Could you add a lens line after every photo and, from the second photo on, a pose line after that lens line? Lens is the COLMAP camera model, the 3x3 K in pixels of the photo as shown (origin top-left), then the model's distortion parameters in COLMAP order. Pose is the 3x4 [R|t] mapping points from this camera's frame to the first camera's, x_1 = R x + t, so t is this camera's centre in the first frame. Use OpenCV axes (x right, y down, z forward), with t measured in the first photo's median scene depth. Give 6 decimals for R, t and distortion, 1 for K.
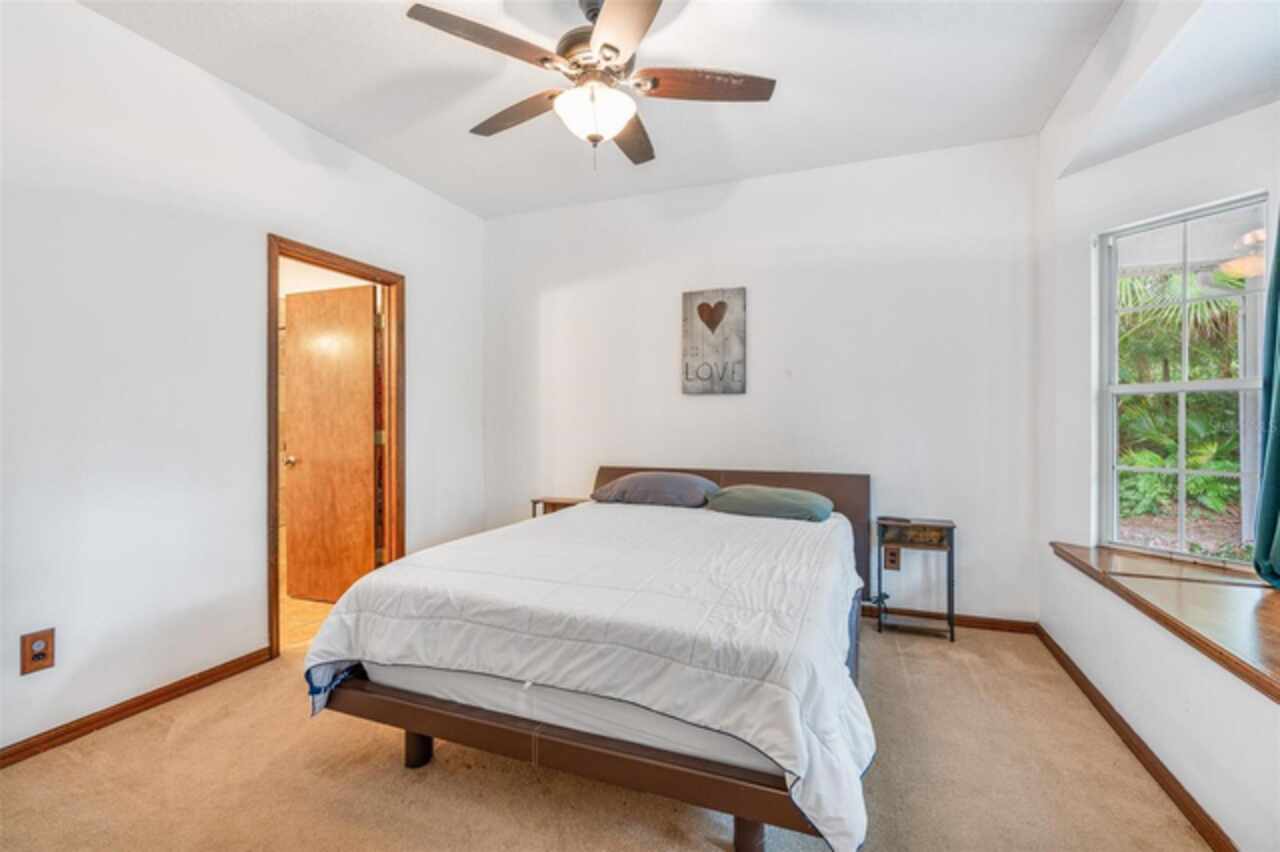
lens RADIAL K [[573.8, 0, 638.2], [0, 573.8, 425.4], [0, 0, 1]] dist [-0.010122, 0.000851]
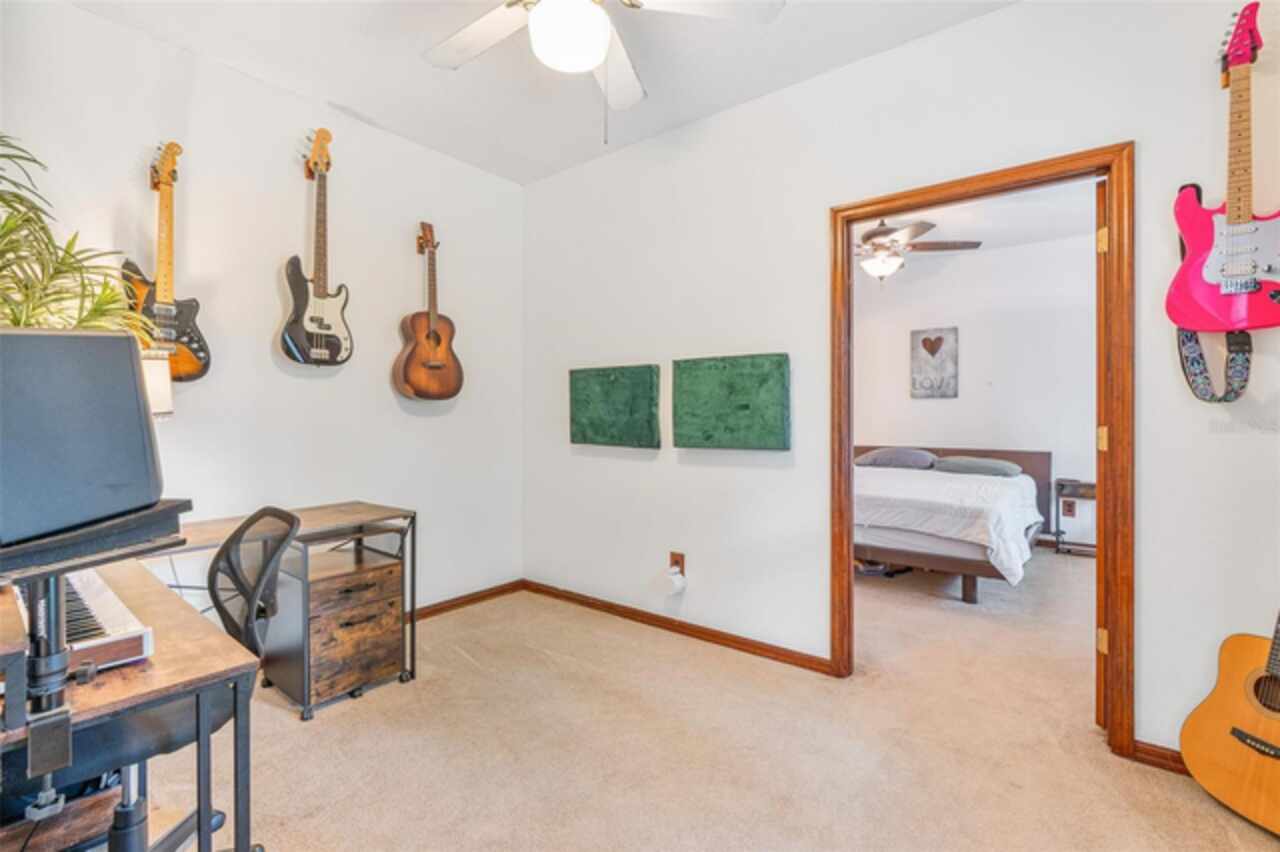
lens RADIAL K [[573.8, 0, 638.2], [0, 573.8, 425.4], [0, 0, 1]] dist [-0.010122, 0.000851]
pose [[0.956438, 0.000722, -0.291934, -0.187360], [0.000884, 0.999985, 0.005369, 0.009106], [0.291933, -0.005393, 0.956423, -0.724701]]
